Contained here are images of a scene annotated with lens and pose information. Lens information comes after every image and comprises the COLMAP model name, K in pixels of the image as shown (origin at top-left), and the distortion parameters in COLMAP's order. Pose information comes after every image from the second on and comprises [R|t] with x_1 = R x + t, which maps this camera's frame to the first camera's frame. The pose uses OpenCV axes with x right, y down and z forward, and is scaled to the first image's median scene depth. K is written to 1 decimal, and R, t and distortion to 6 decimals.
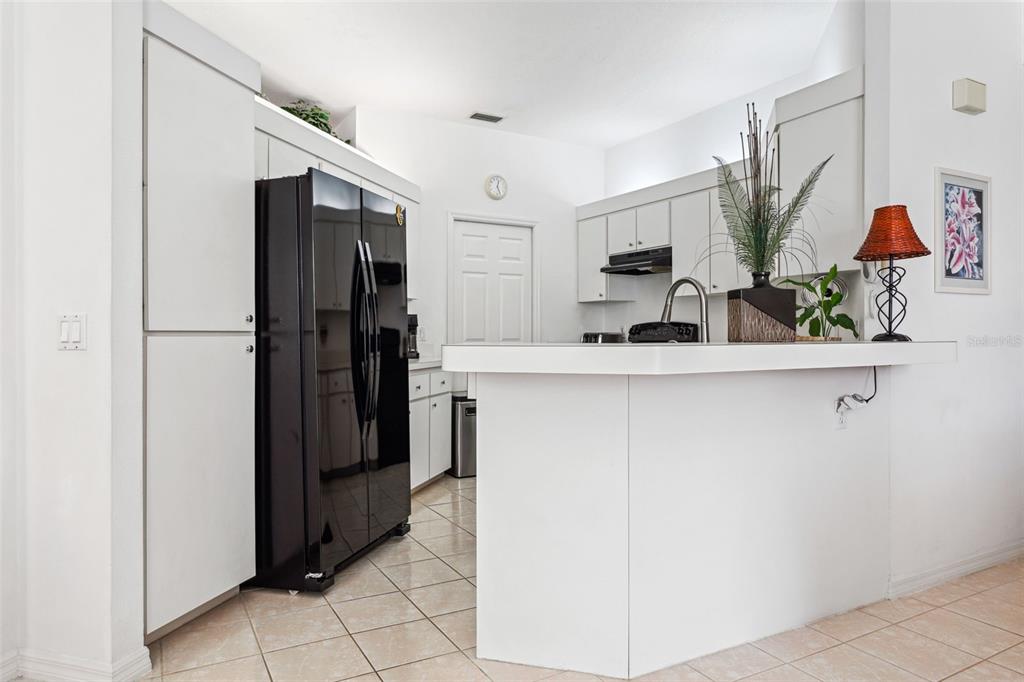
lens RADIAL K [[678.1, 0, 512.9], [0, 678.1, 324.5], [0, 0, 1]] dist [0.021586, 0.001205]
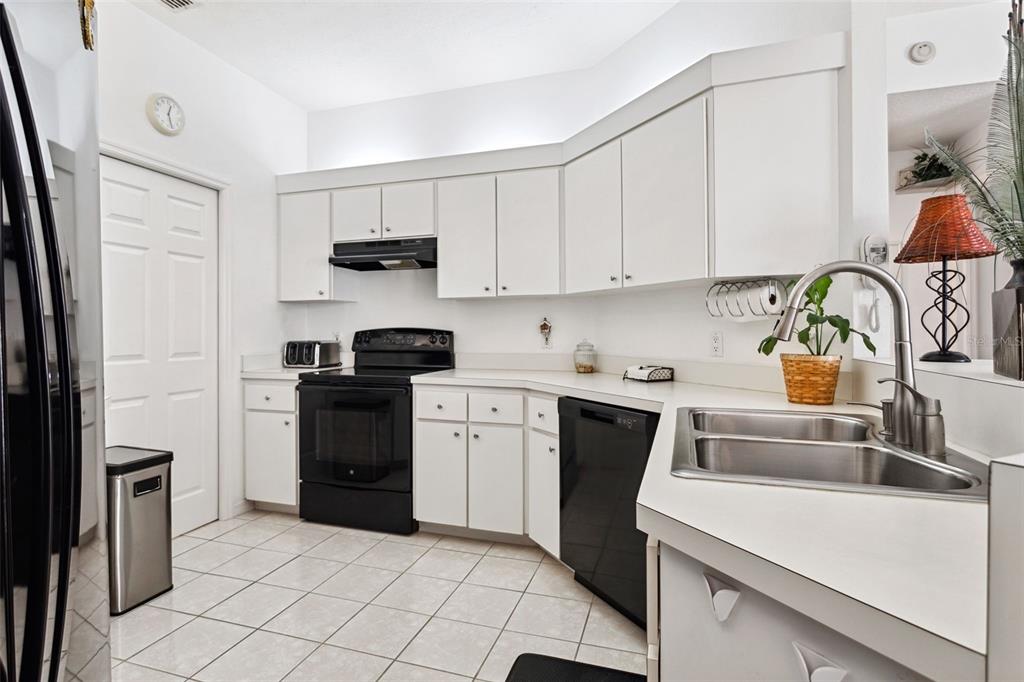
lens RADIAL K [[530.0, 0, 506.6], [0, 530.0, 327.3], [0, 0, 1]] dist [0.000176, 0.000105]
pose [[0.736626, 0.003333, 0.676292, -0.133321], [-0.005865, 0.999982, 0.001460, -0.006869], [-0.676274, -0.005042, 0.736633, 0.448711]]
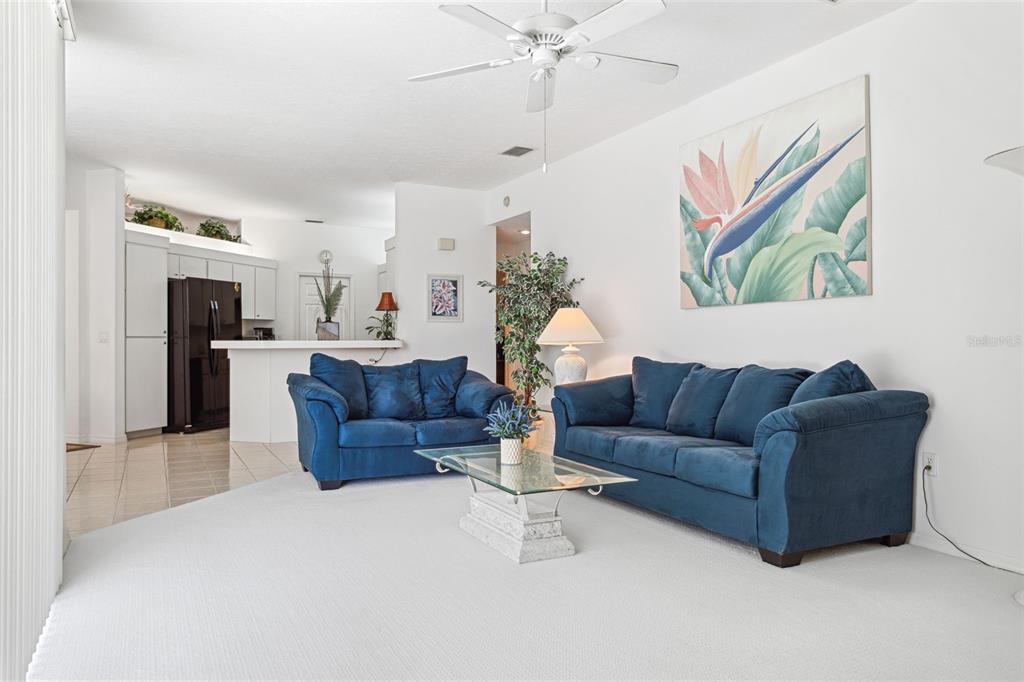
lens RADIAL K [[712.3, 0, 512.2], [0, 712.3, 322.6], [0, 0, 1]] dist [0.008683, 0.000863]
pose [[0.999047, -0.000280, -0.043637, 0.587322], [0.000227, 0.999999, -0.001219, -0.022306], [0.043638, 0.001208, 0.999047, -0.935967]]
